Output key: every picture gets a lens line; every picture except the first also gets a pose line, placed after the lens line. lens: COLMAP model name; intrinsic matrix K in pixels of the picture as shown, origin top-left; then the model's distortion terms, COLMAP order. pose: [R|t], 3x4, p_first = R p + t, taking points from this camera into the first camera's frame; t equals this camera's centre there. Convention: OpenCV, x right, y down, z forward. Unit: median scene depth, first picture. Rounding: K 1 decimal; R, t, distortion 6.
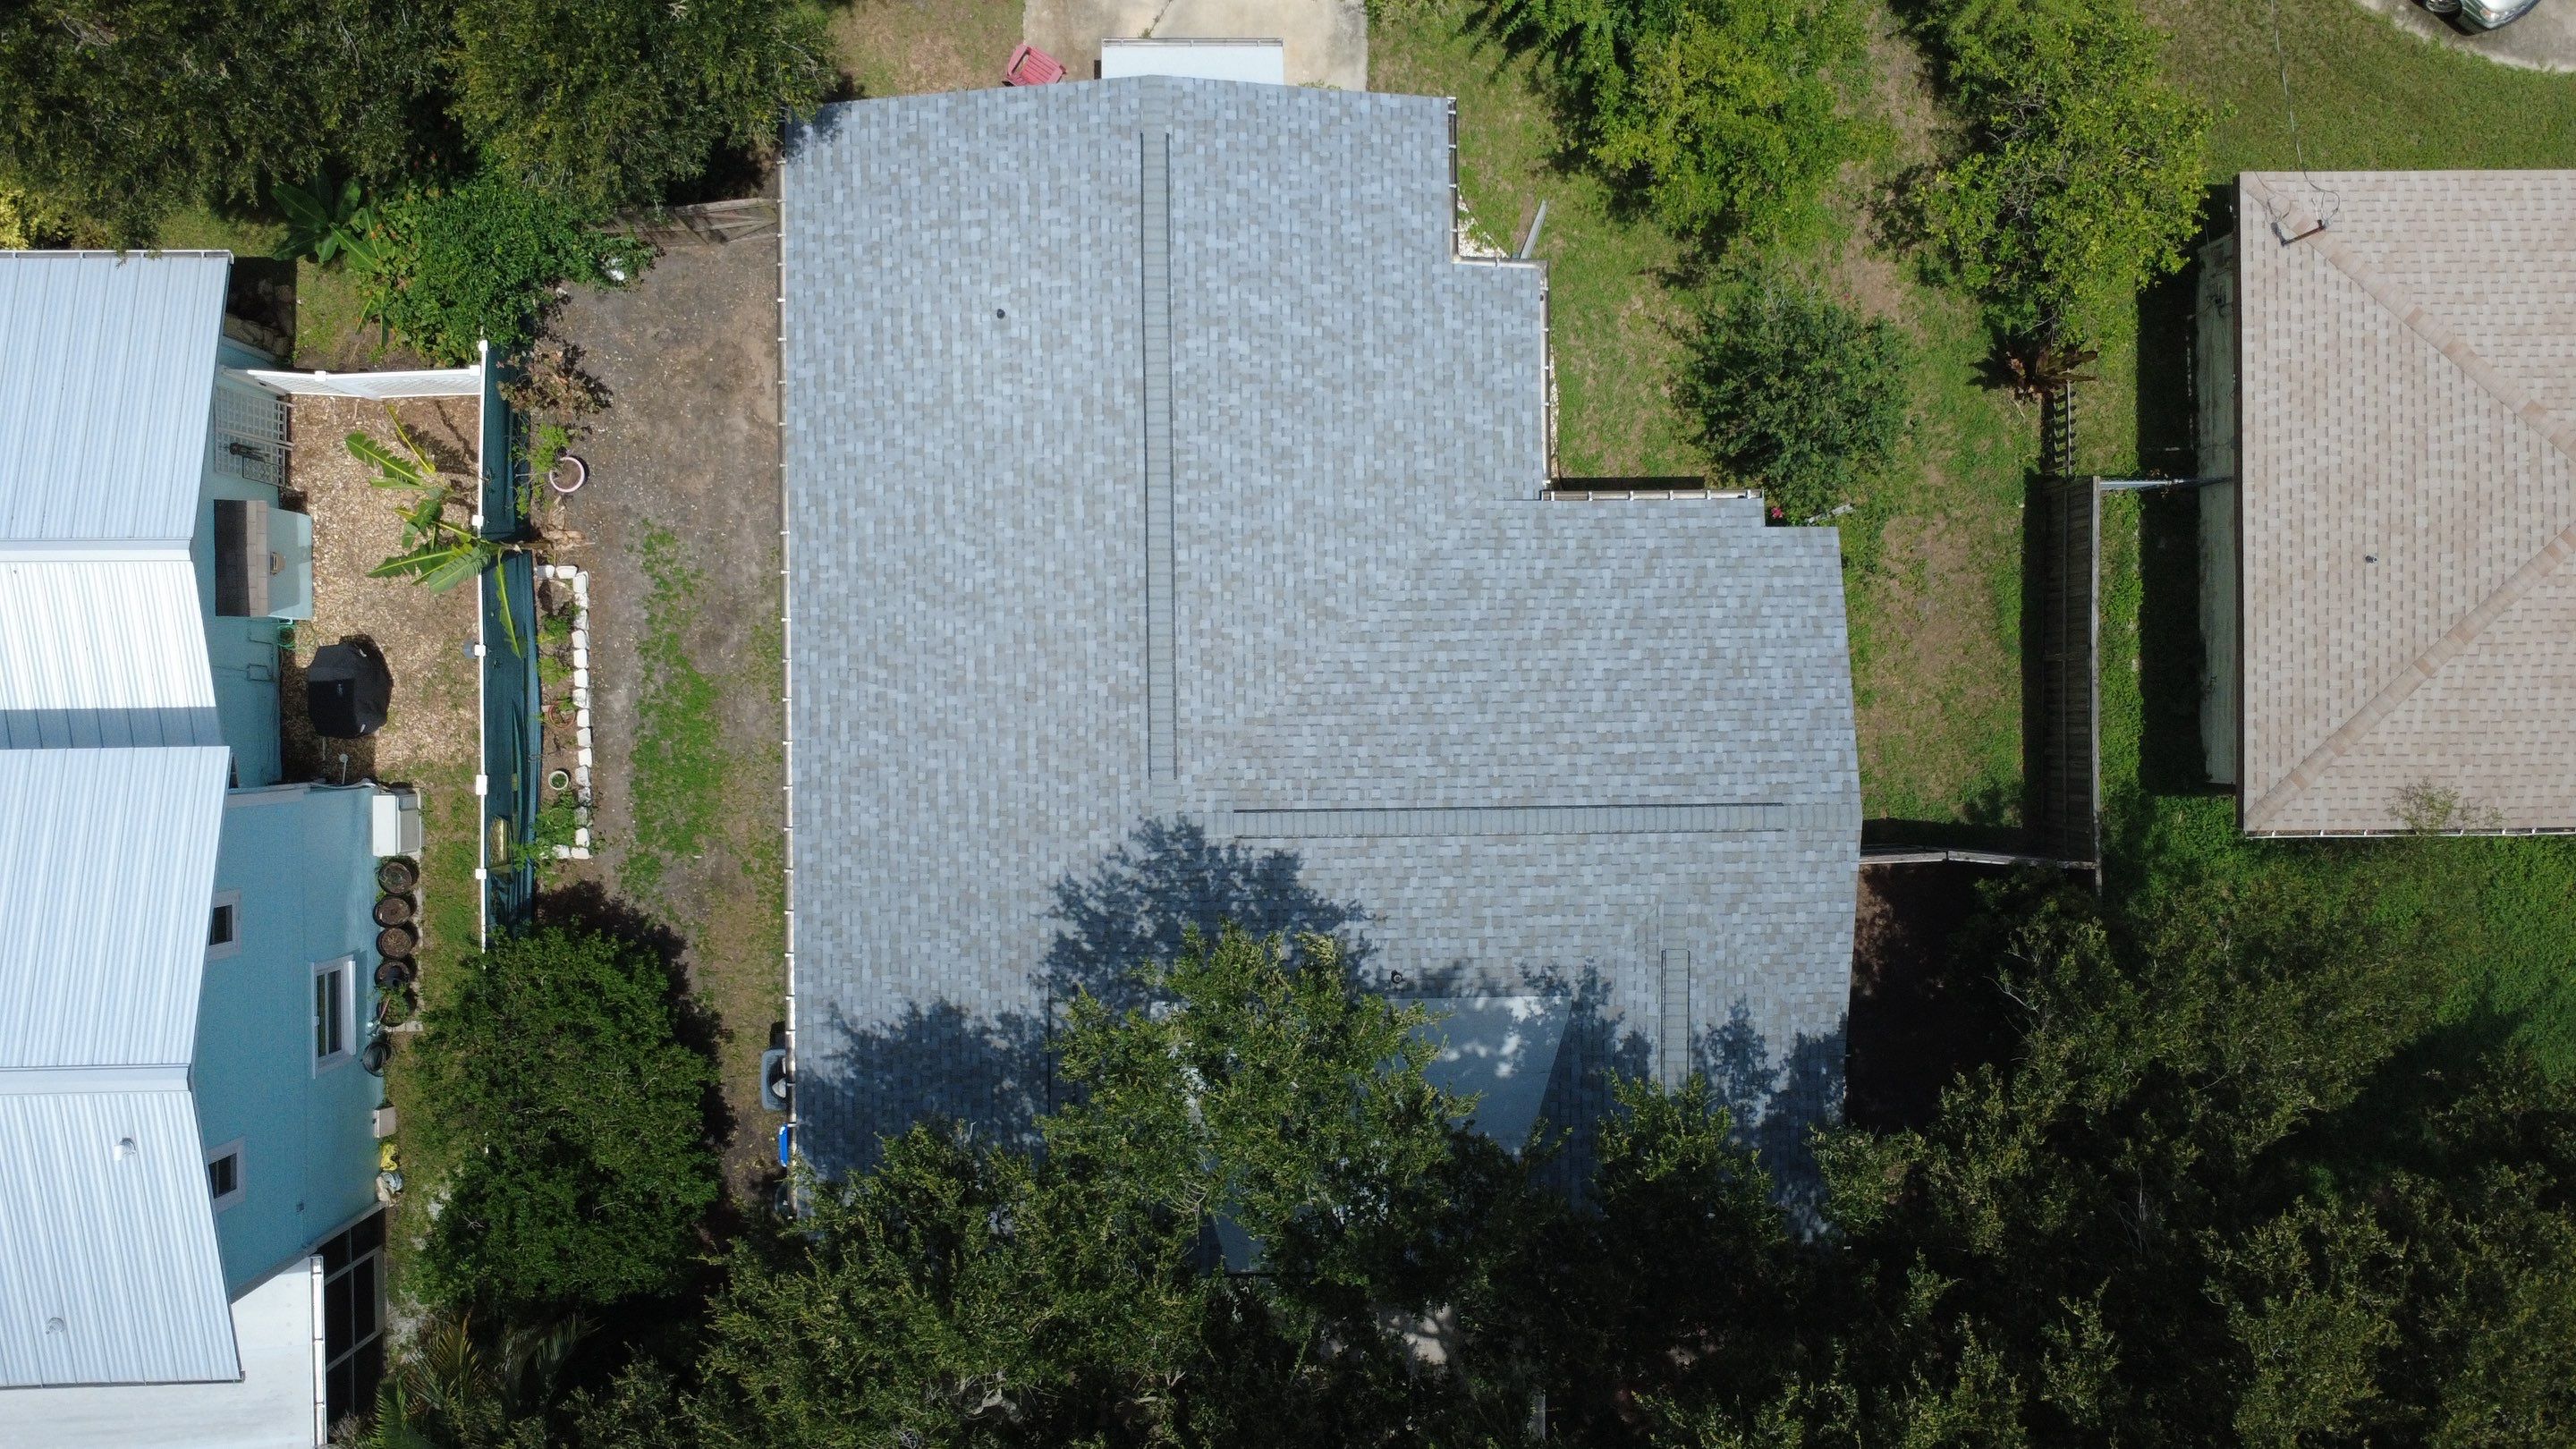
lens RADIAL K [[1874.9, 0, 1277.8], [0, 1874.9, 715.8], [0, 0, 1]] dist [-0.005018, 0.008241]
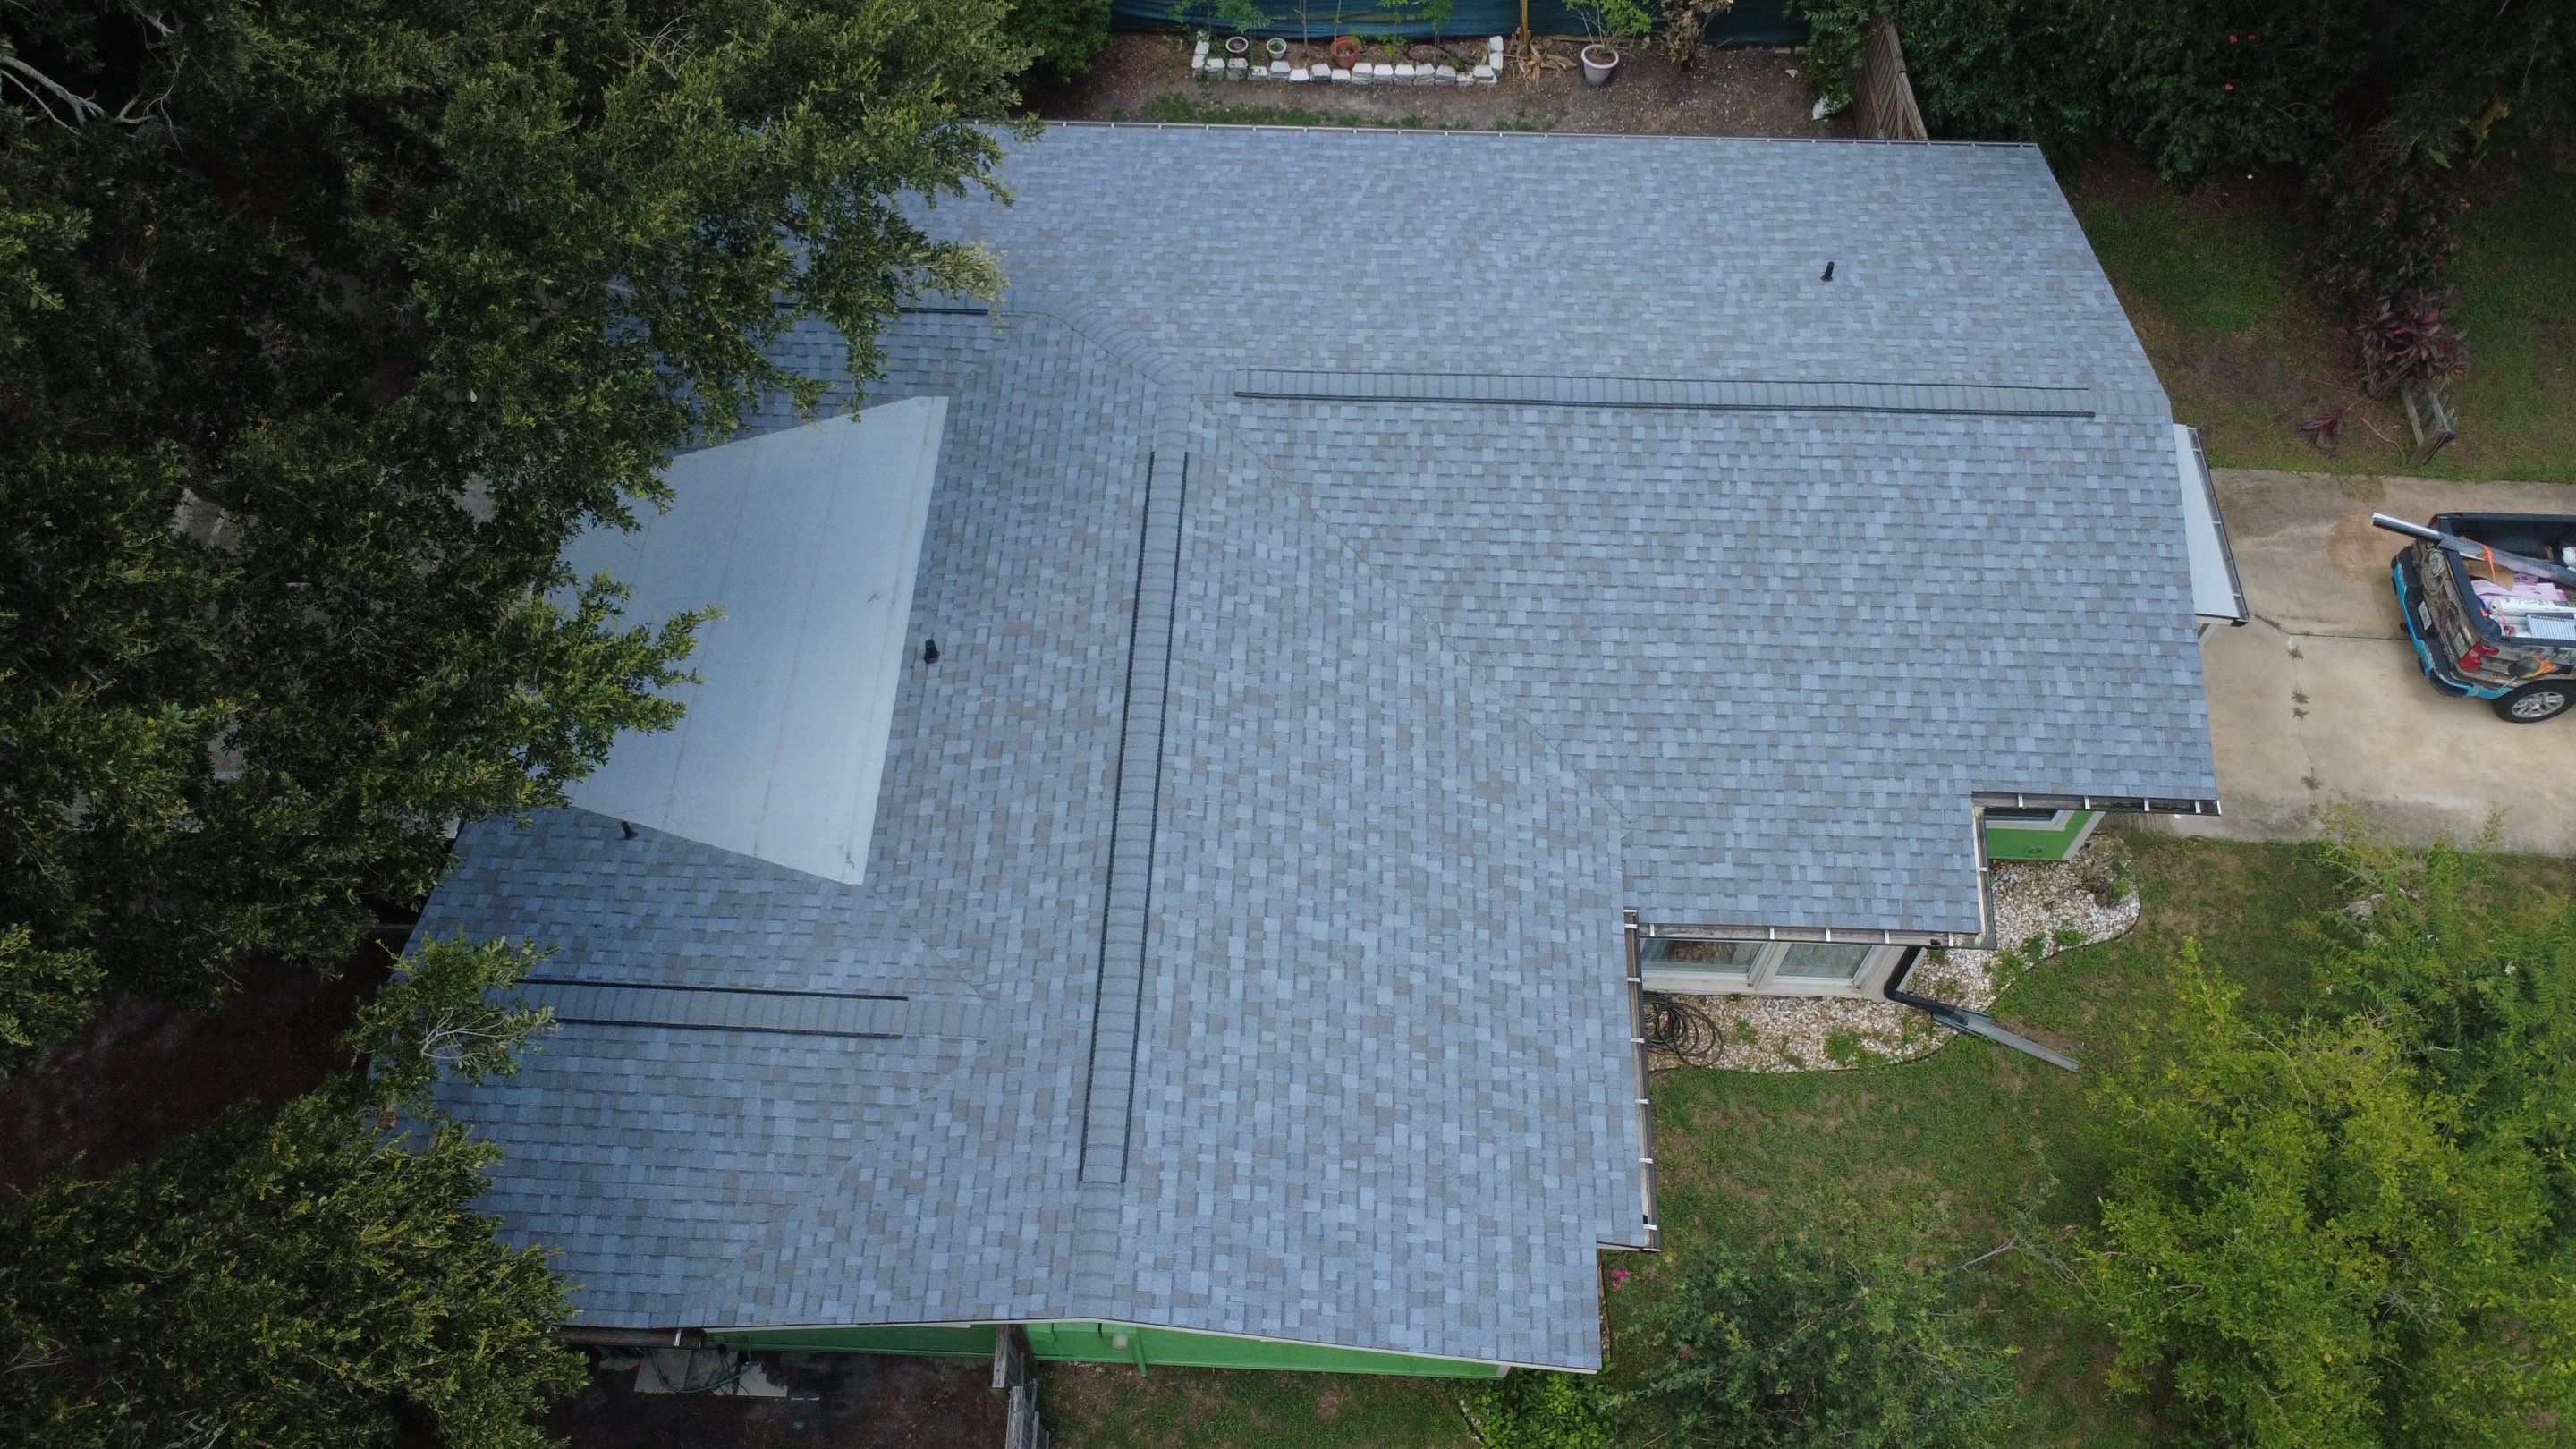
lens RADIAL K [[1874.9, 0, 1285.7], [0, 1874.9, 716.4], [0, 0, 1]] dist [-0.005018, 0.008241]
pose [[-0.051718, 0.837363, -0.544195, 0.452895], [-0.998649, -0.040593, 0.032447, -0.016089], [0.005079, 0.545137, 0.838331, 0.421690]]
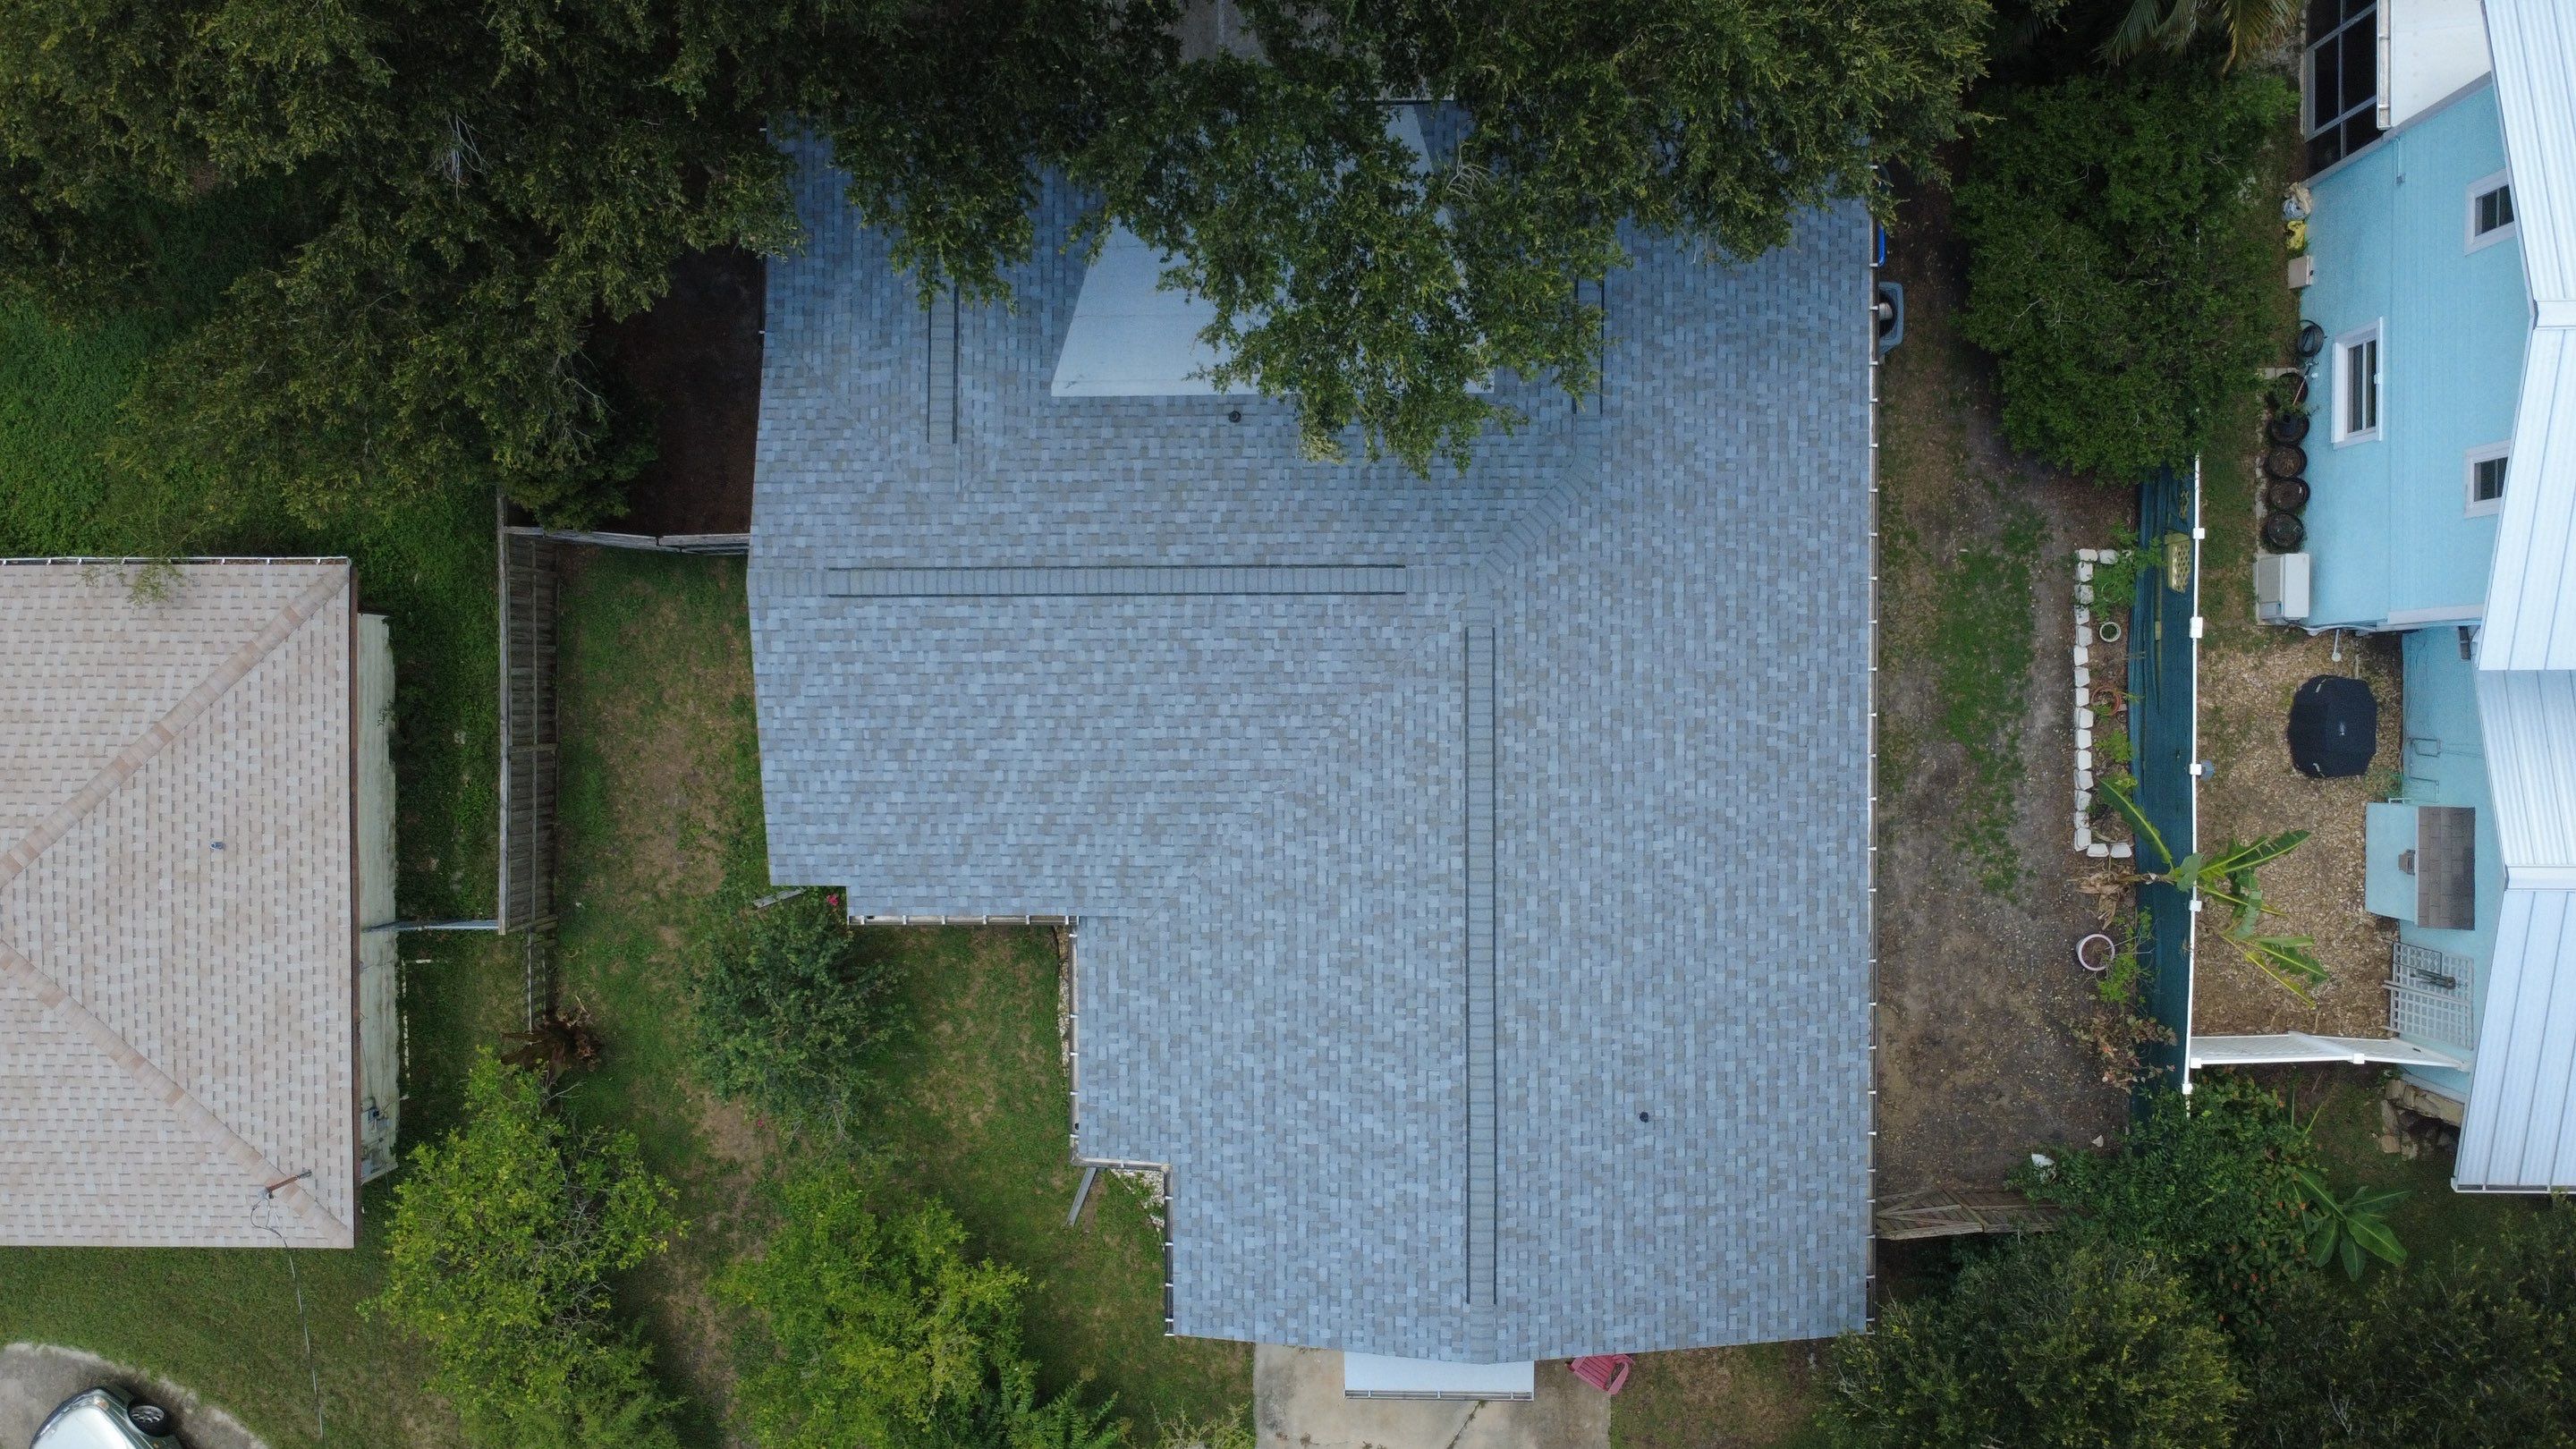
lens RADIAL K [[1874.9, 0, 1289.8], [0, 1874.9, 724.4], [0, 0, 1]] dist [-0.005018, 0.008241]
pose [[-0.999886, -0.008829, 0.012278, 0.022294], [0.008612, -0.999808, -0.017593, 0.000642], [0.012431, -0.017485, 0.999770, 0.046435]]
